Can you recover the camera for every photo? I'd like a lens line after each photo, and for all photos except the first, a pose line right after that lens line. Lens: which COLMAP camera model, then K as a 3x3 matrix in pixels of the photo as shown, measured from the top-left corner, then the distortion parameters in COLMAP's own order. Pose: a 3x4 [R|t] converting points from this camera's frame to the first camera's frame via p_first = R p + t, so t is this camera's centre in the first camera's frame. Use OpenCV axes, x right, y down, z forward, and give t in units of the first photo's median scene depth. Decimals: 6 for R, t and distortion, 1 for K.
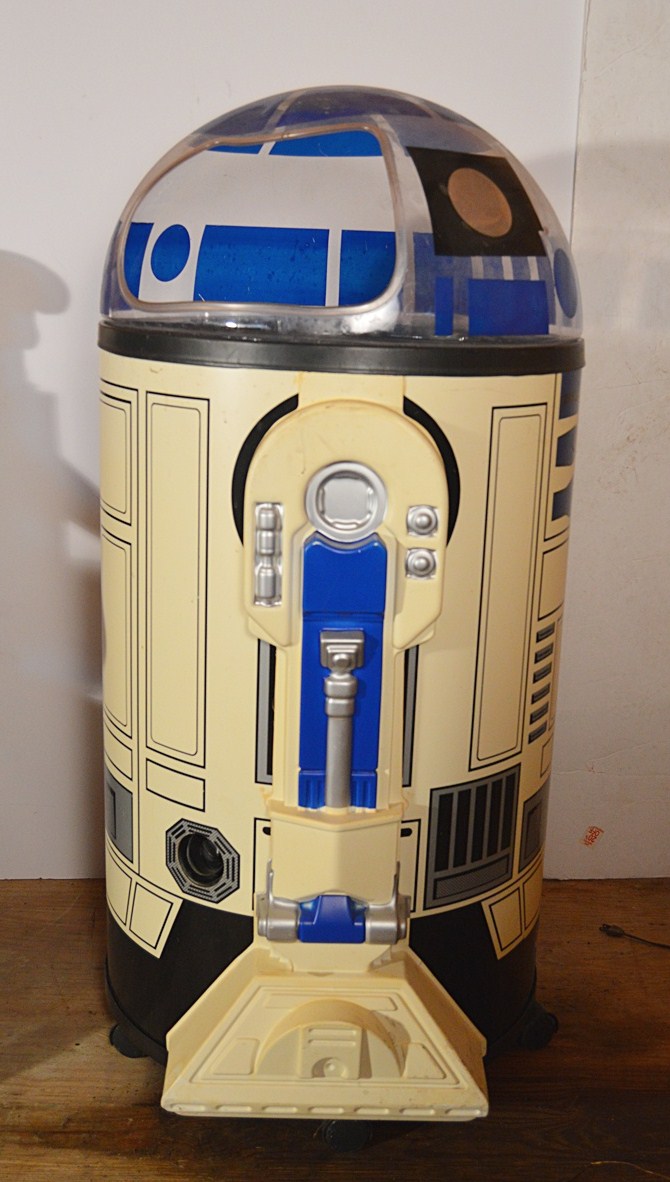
lens RADIAL K [[1217.8, 0, 357.8], [0, 1217.8, 589.5], [0, 0, 1]] dist [-0.074261, 0.003138]
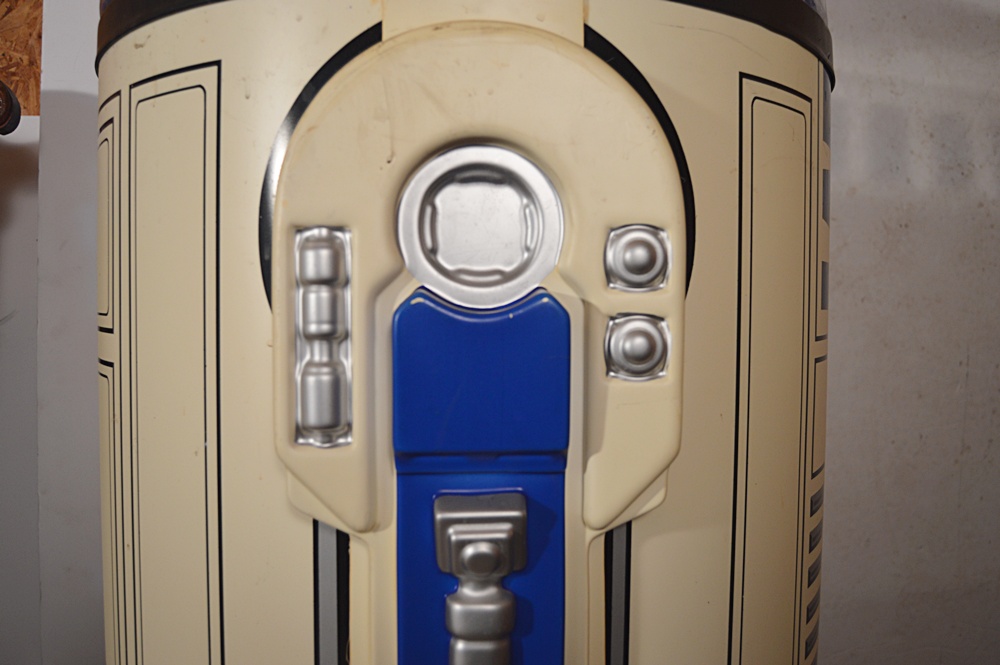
lens RADIAL K [[861.9, 0, 500.0], [0, 861.9, 332.5], [0, 0, 1]] dist [-0.118021, -0.001129]
pose [[0.999290, -0.031065, 0.021296, -0.010000], [0.034949, 0.975581, -0.216840, 0.045604], [-0.014040, 0.217430, 0.975975, 0.661050]]
